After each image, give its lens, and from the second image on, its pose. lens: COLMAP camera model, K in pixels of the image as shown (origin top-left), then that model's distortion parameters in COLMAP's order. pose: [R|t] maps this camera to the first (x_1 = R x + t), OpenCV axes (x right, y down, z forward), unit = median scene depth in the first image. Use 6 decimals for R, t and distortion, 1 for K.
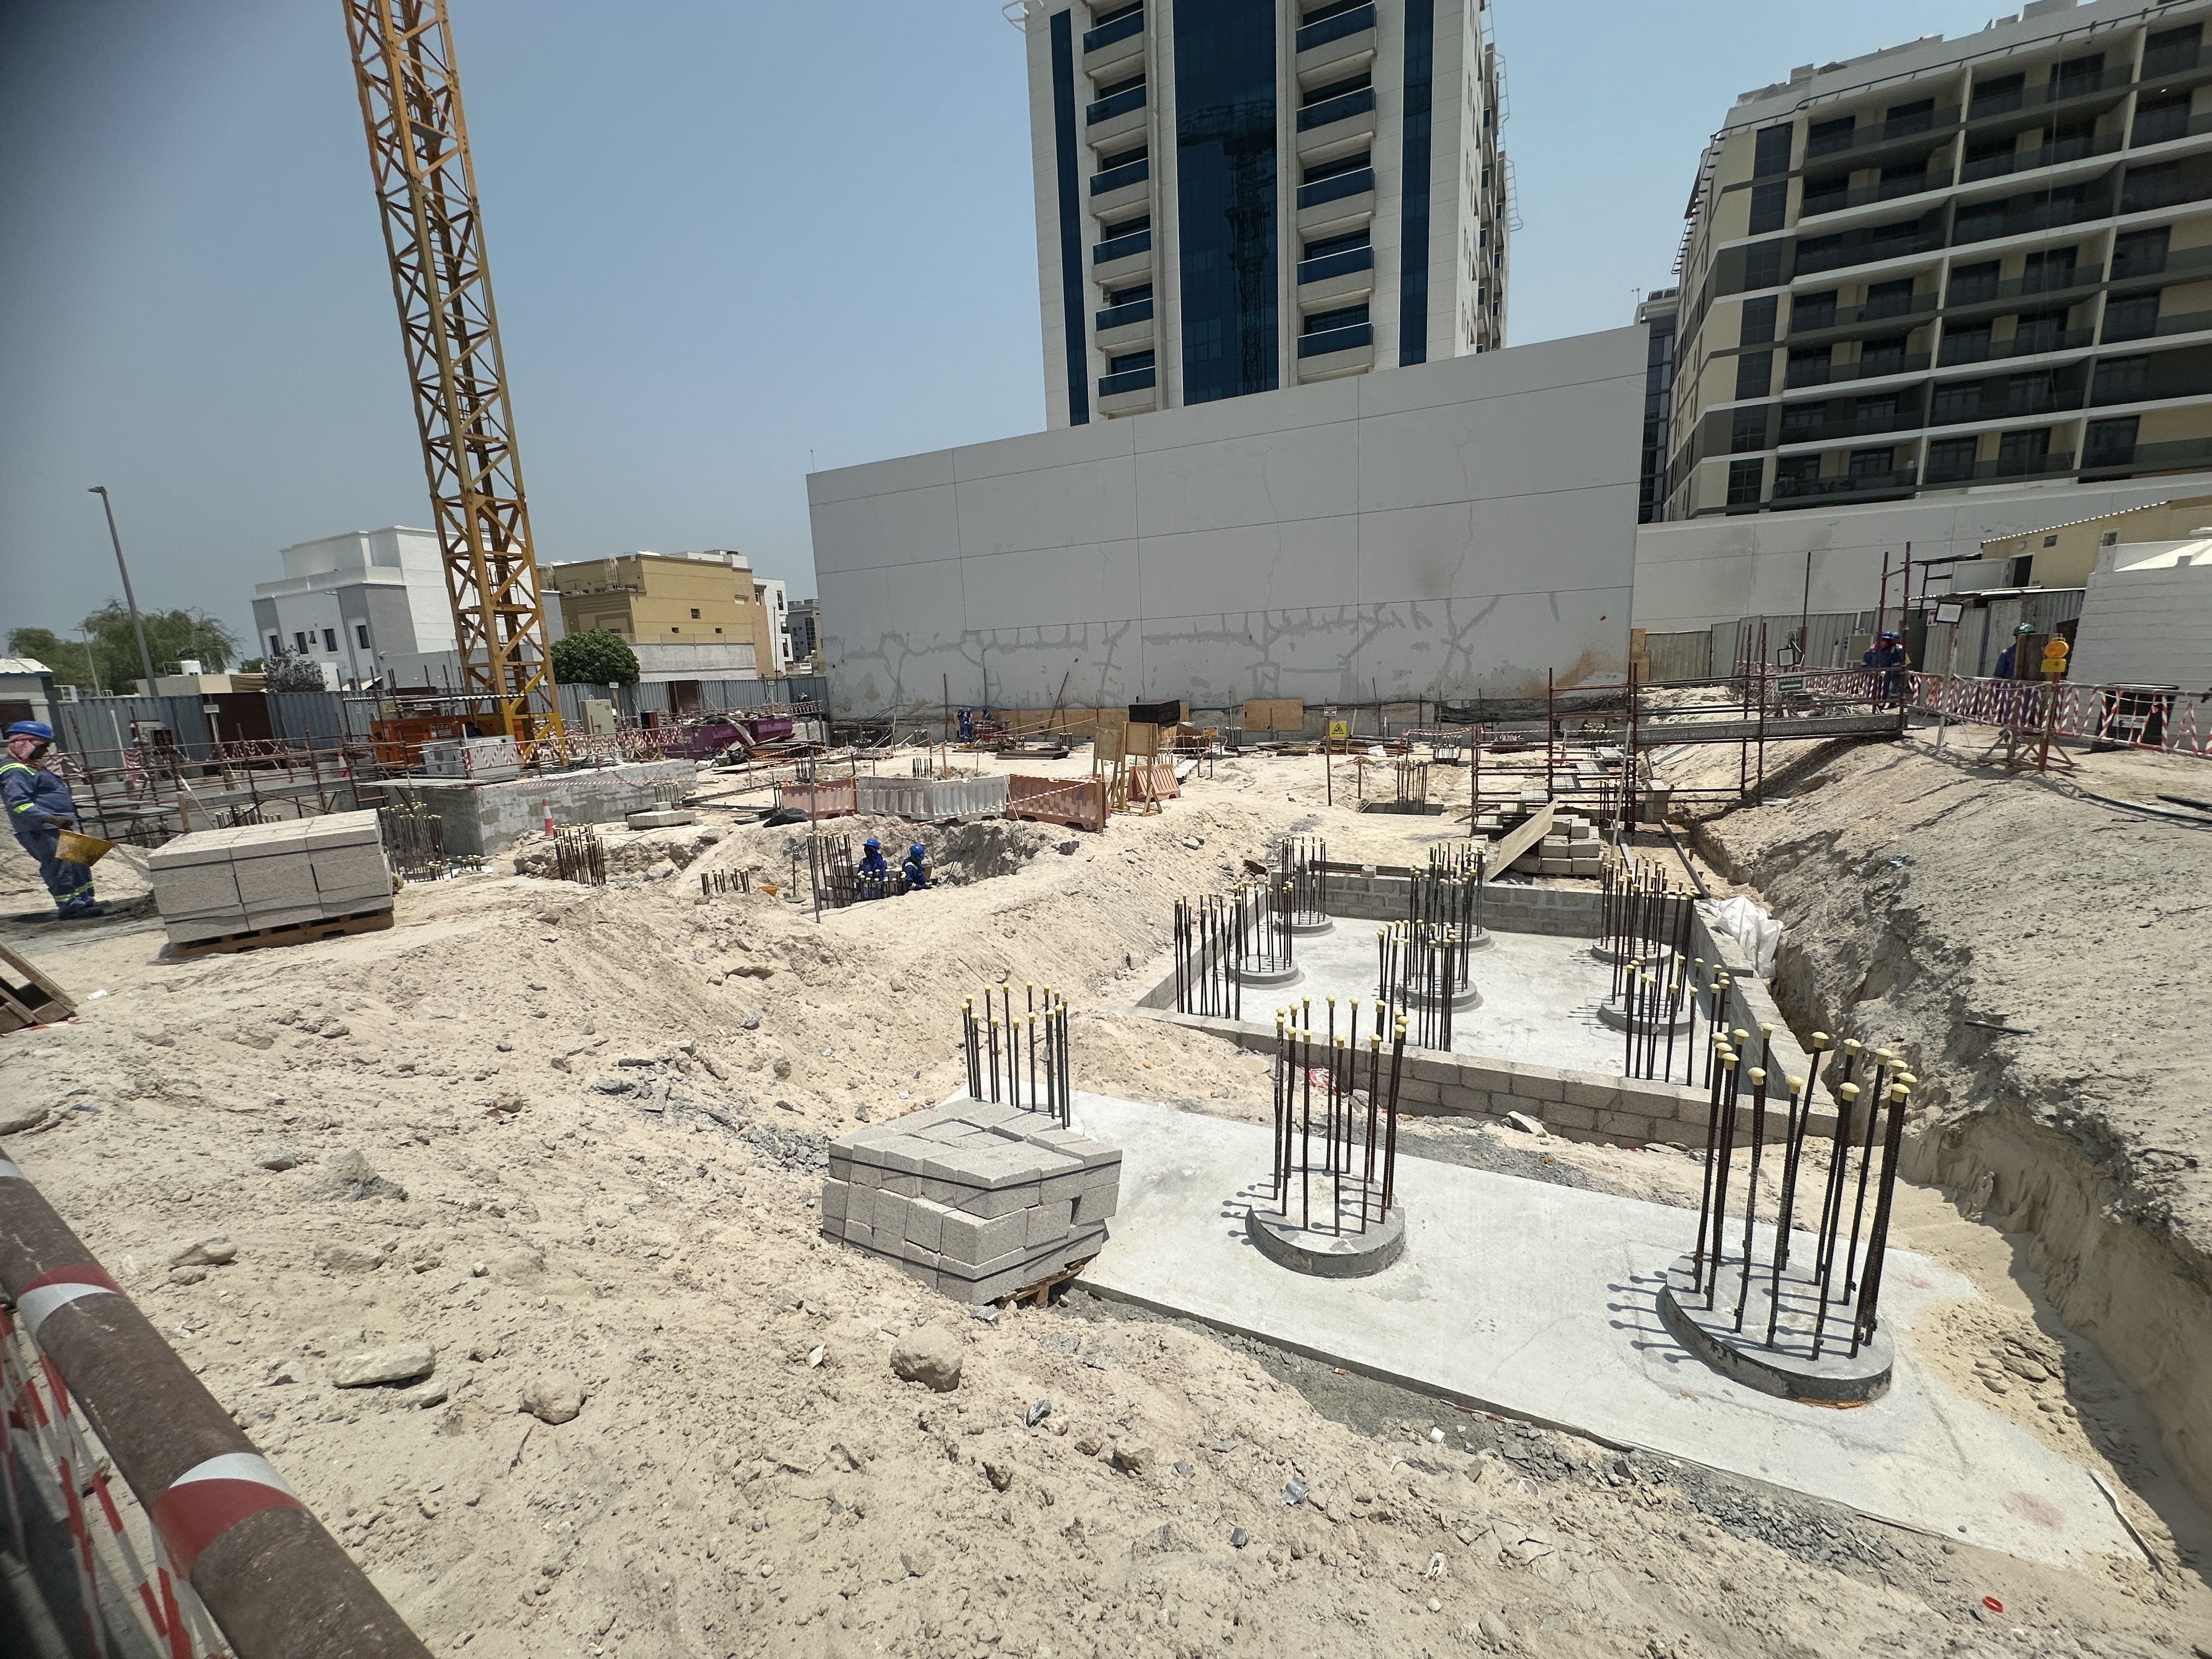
lens RADIAL K [[888.4, 0, 1104.7], [0, 888.4, 829.9], [0, 0, 1]] dist [-0.000183, -0.000159]
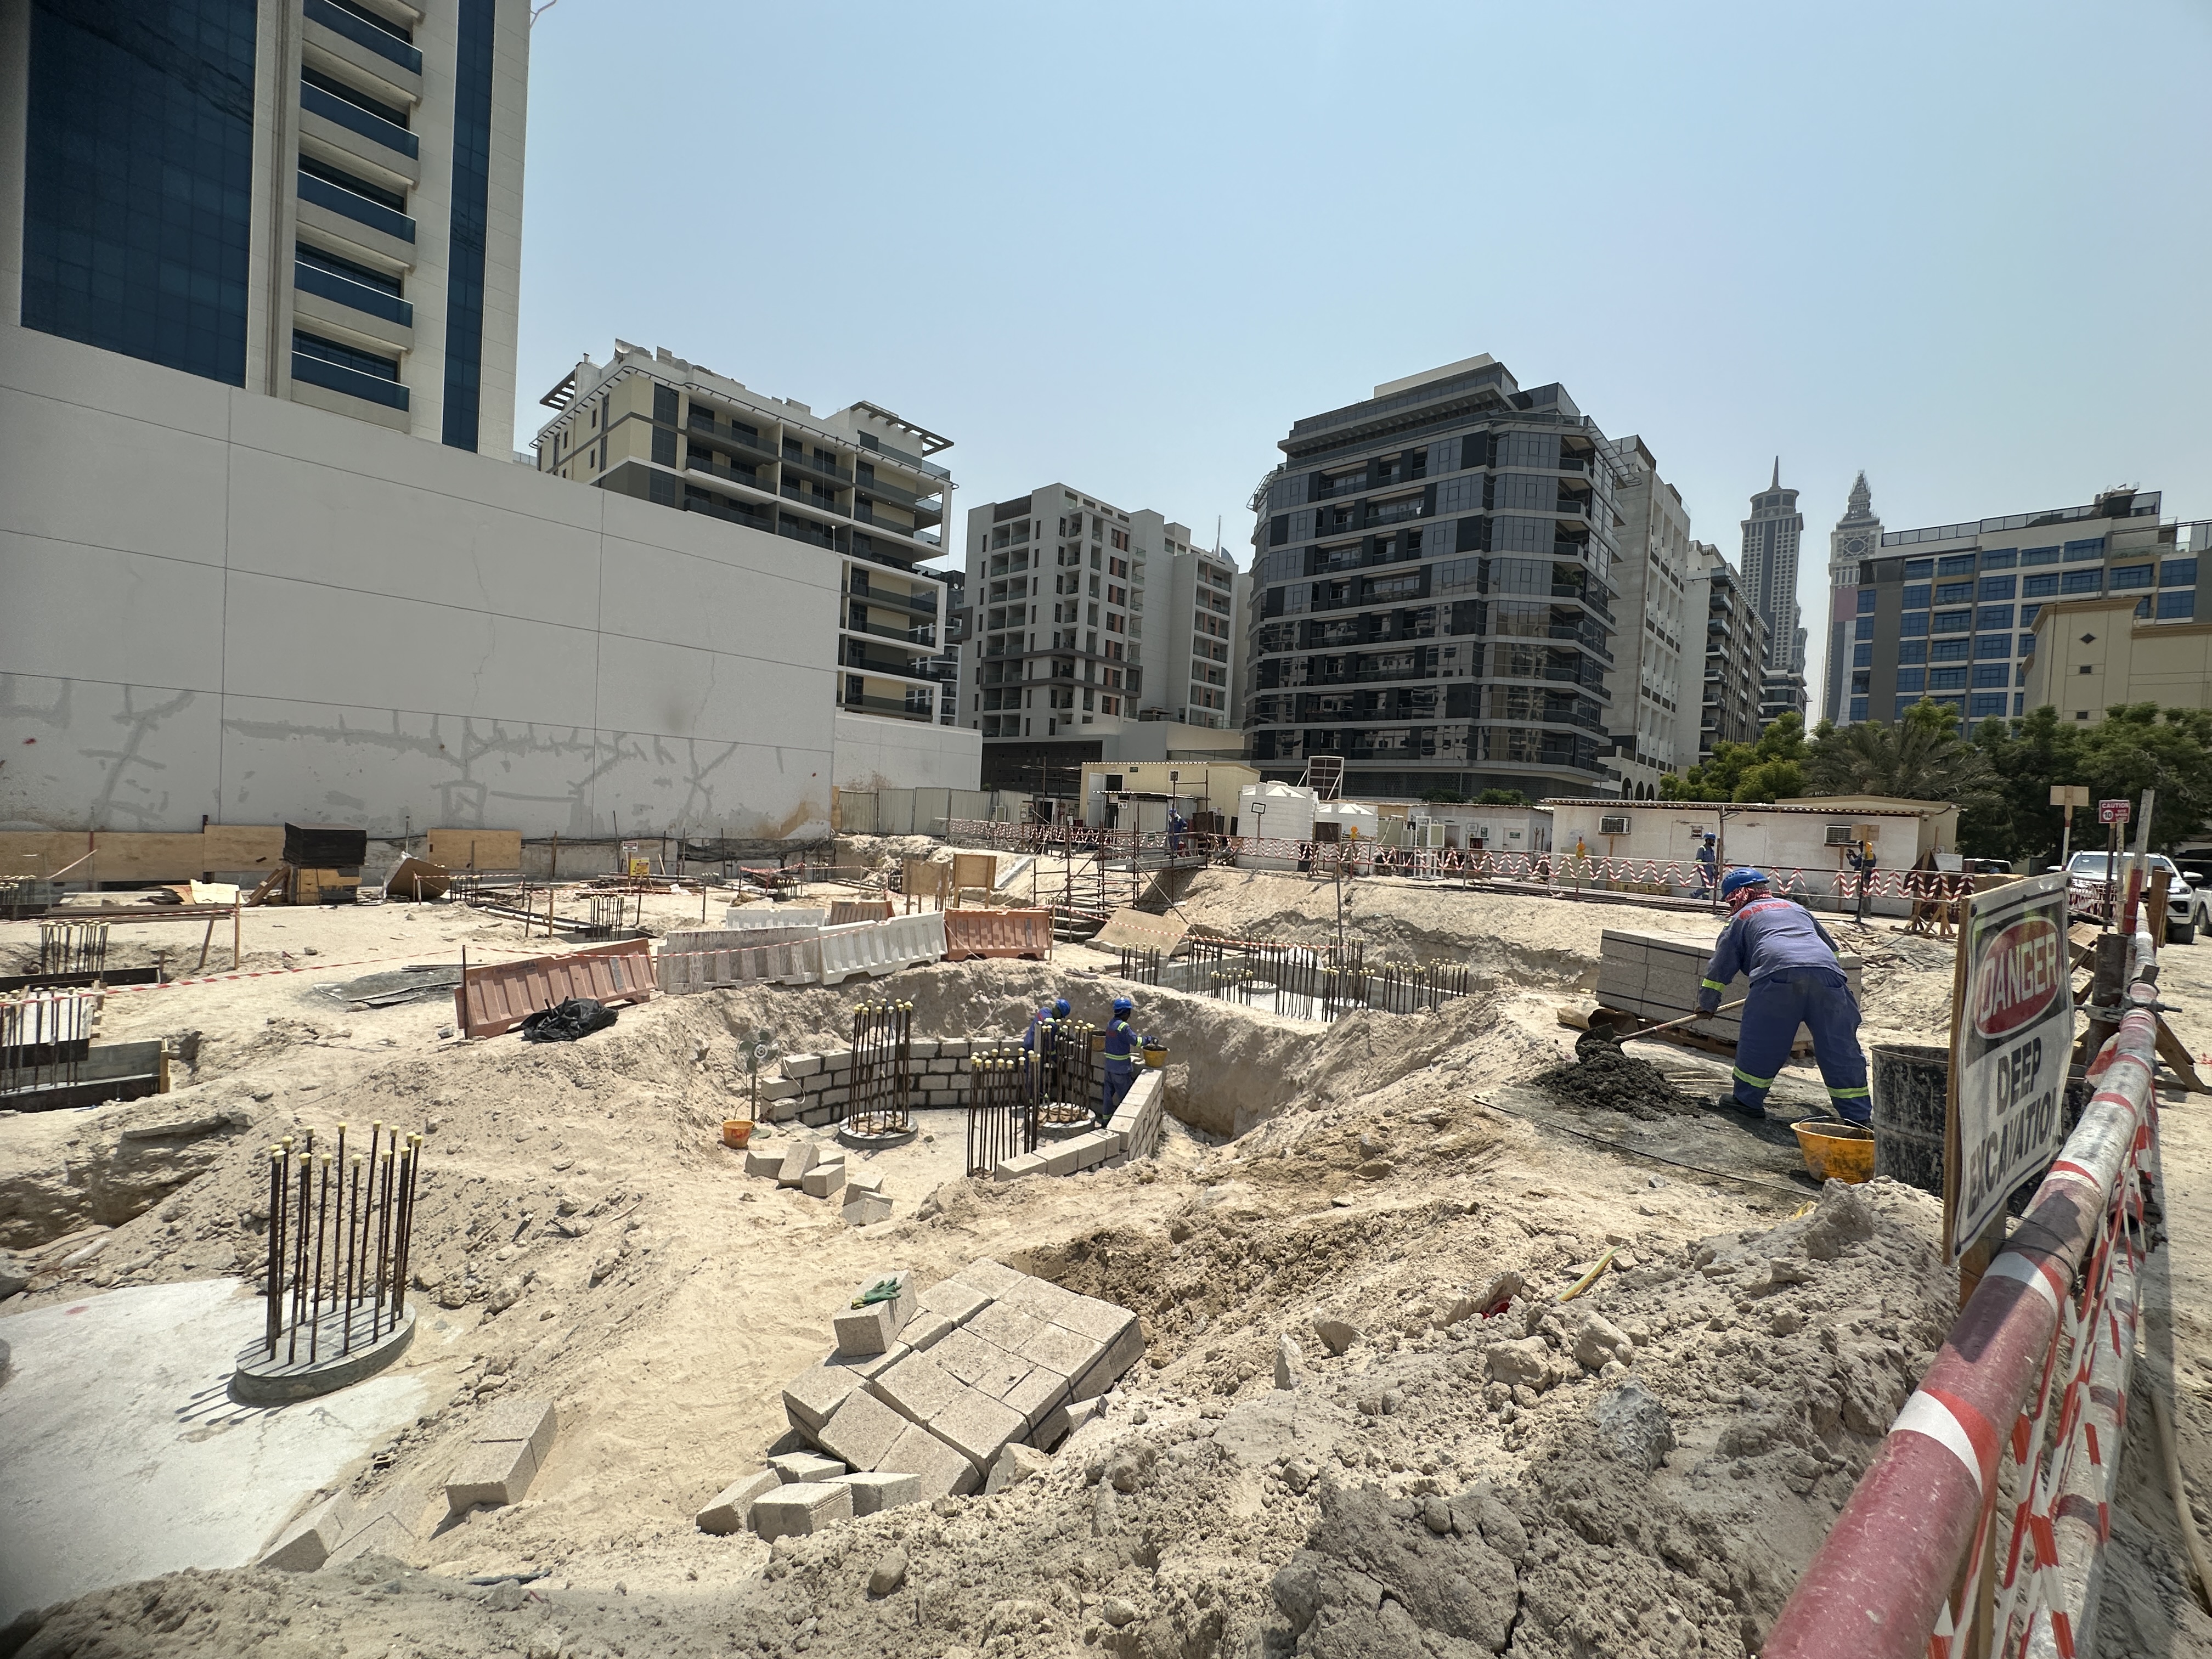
lens RADIAL K [[888.4, 0, 1106.8], [0, 888.4, 830.0], [0, 0, 1]] dist [-0.000183, -0.000159]
pose [[0.275830, 0.040653, 0.960346, -0.308897], [0.114718, 0.990572, -0.074881, -0.019326], [-0.954336, 0.130823, 0.268566, 0.203600]]
